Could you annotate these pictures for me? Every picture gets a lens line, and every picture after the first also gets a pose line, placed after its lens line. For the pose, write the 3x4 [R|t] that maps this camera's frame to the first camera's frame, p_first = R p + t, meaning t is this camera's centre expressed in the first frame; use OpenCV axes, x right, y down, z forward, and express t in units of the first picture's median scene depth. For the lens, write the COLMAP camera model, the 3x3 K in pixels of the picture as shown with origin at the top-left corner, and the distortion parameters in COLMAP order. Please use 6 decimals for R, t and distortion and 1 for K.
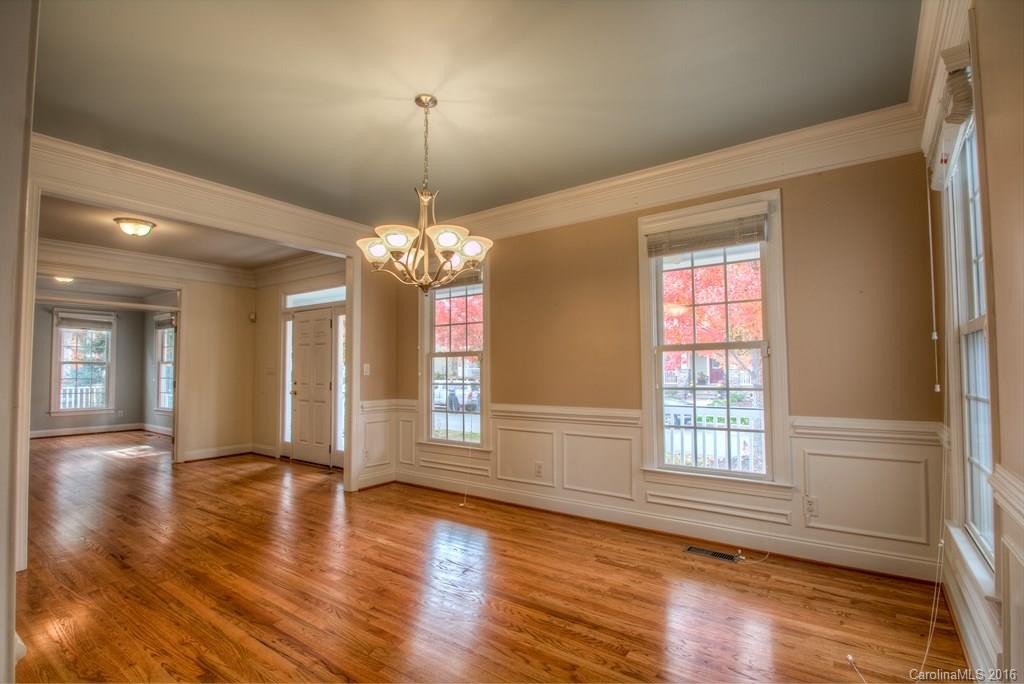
lens RADIAL K [[485.5, 0, 512.6], [0, 485.5, 350.3], [0, 0, 1]] dist [-0.018292, -0.000196]
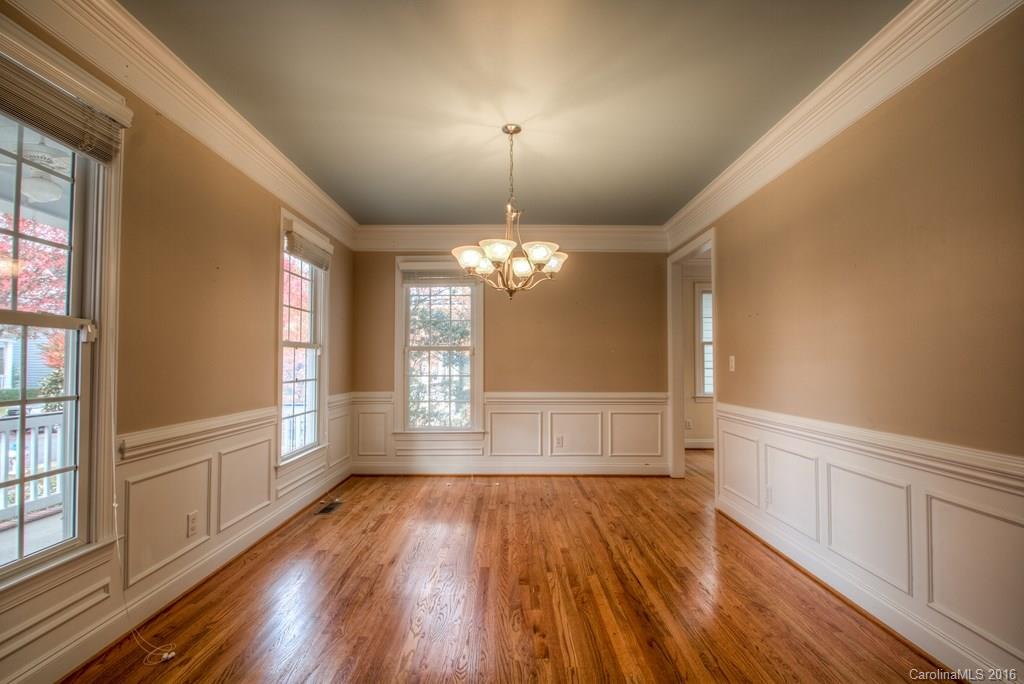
lens RADIAL K [[485.5, 0, 512.6], [0, 485.5, 350.3], [0, 0, 1]] dist [-0.018292, -0.000196]
pose [[-0.600774, 0.023973, 0.799059, -1.053495], [-0.035289, 0.997781, -0.056467, 0.066573], [-0.798639, -0.062122, -0.598595, 1.610732]]
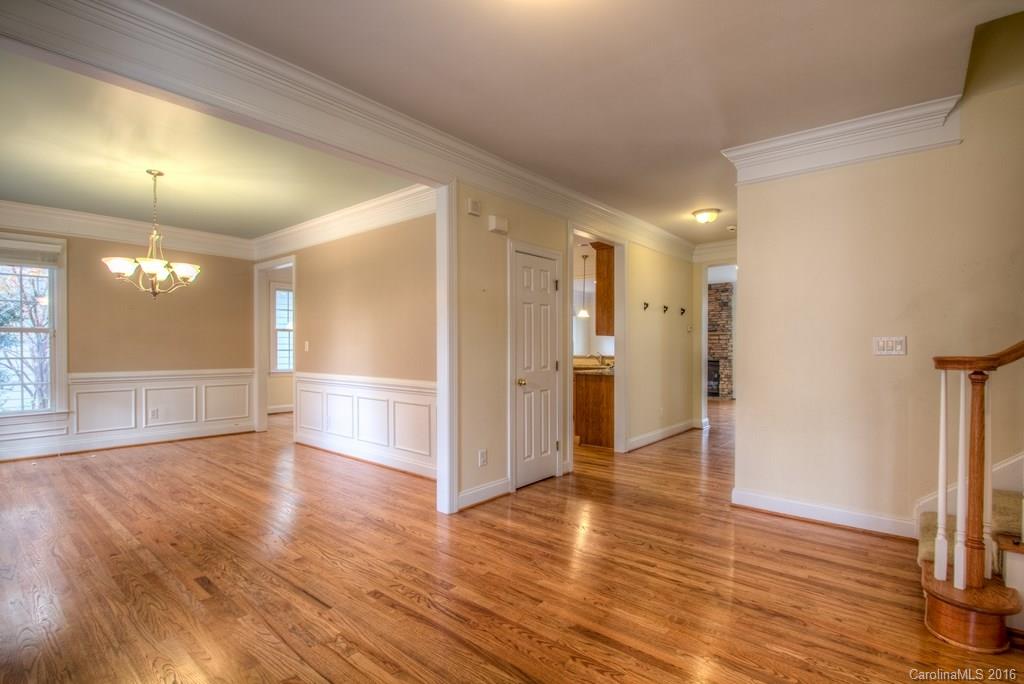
lens RADIAL K [[485.5, 0, 512.6], [0, 485.5, 350.3], [0, 0, 1]] dist [-0.018292, -0.000196]
pose [[-0.998205, -0.000542, 0.059886, -1.352852], [-0.002828, 0.999270, -0.038090, 0.099344], [-0.059821, -0.038191, -0.997478, 2.325146]]
